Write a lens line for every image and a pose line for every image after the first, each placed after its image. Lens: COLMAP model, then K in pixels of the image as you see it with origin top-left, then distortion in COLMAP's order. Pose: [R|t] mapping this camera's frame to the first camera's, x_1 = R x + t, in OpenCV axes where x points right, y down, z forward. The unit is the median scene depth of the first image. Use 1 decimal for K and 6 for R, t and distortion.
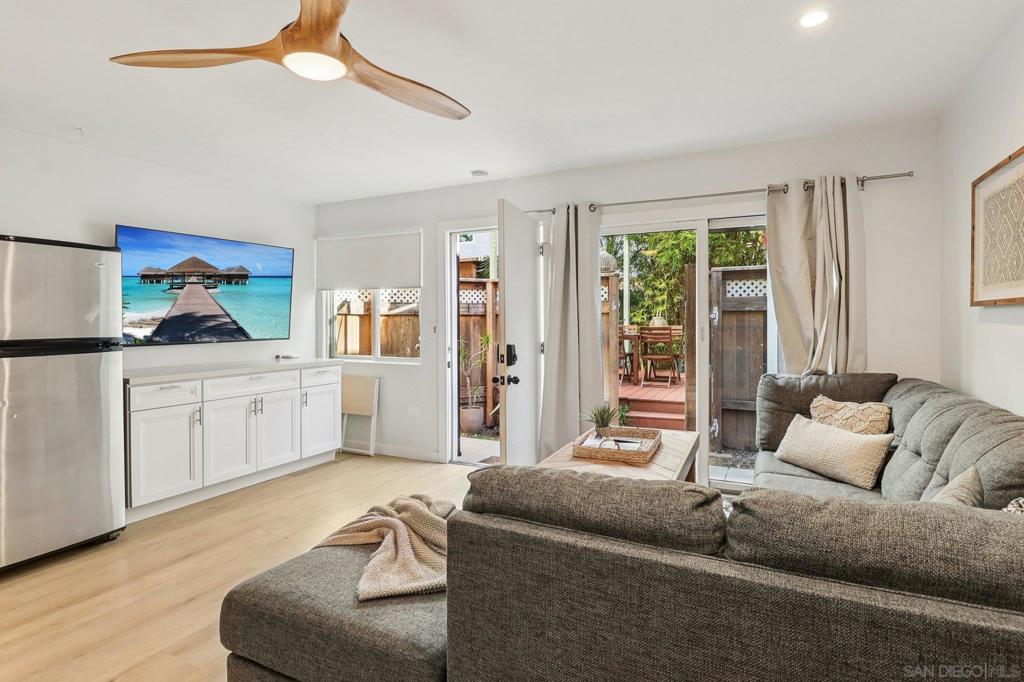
lens RADIAL K [[506.3, 0, 517.8], [0, 506.3, 337.5], [0, 0, 1]] dist [0.000331, -0.001847]
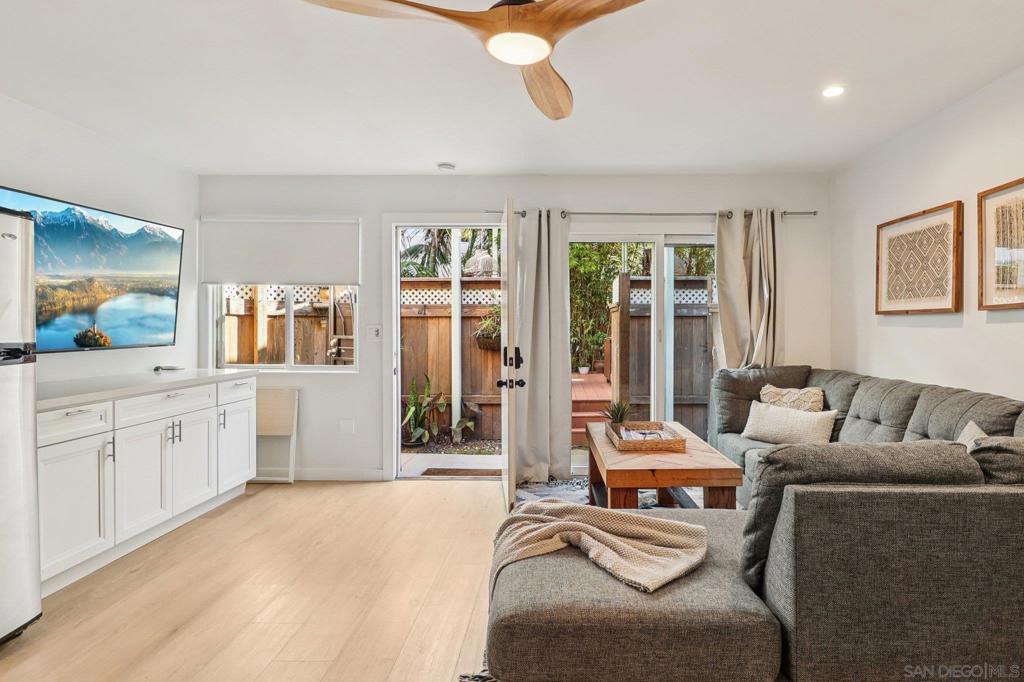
lens RADIAL K [[533.5, 0, 515.1], [0, 533.5, 342.1], [0, 0, 1]] dist [-0.000265, -0.009551]
pose [[0.909649, -0.008392, 0.415293, -0.450597], [0.008965, 0.999960, 0.000570, 0.003845], [-0.415282, 0.003204, 0.909687, 0.057891]]
